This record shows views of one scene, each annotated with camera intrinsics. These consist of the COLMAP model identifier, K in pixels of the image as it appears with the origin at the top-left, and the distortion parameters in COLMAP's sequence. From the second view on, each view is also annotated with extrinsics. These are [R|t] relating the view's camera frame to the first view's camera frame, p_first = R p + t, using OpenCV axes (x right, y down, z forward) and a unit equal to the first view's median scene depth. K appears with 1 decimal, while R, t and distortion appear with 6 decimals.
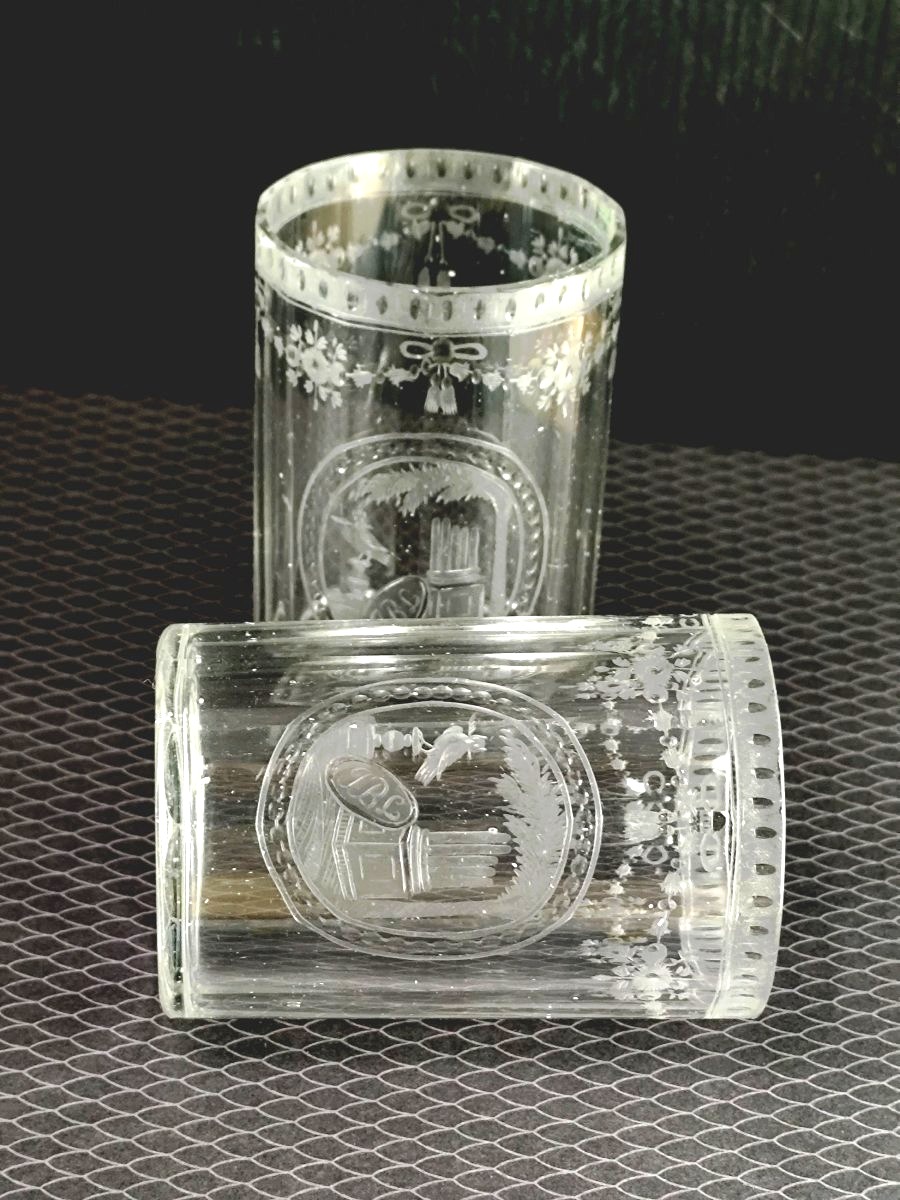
lens RADIAL K [[3283.5, 0, 451.1], [0, 3283.5, 600.7], [0, 0, 1]] dist [0.176441, 0.000000]
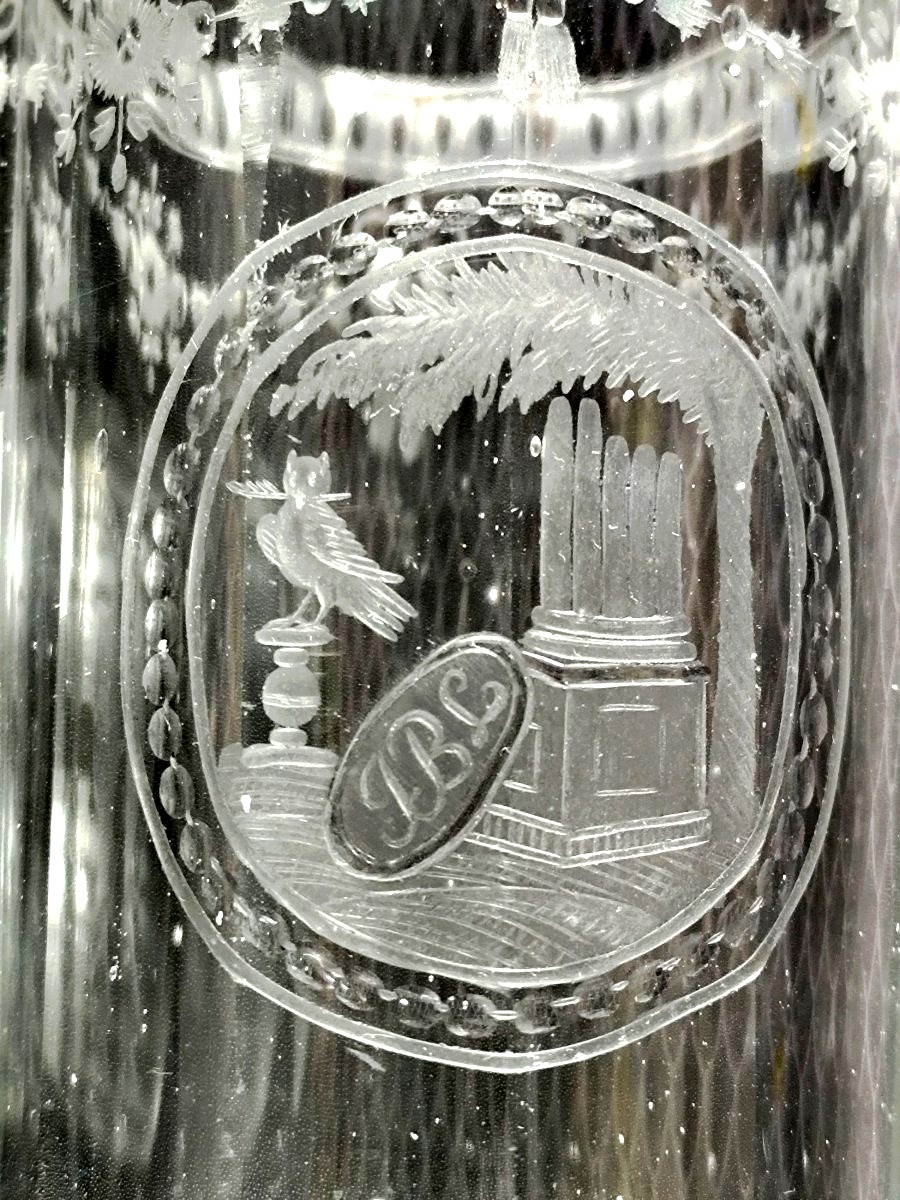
lens RADIAL K [[3283.5, 0, 451.7], [0, 3283.5, 602.7], [0, 0, 1]] dist [0.176441, 0.000000]
pose [[0.040133, -0.995647, 0.084118, -0.038077], [0.992789, 0.049252, 0.109293, 0.019484], [-0.112961, 0.079126, 0.990444, 0.629892]]
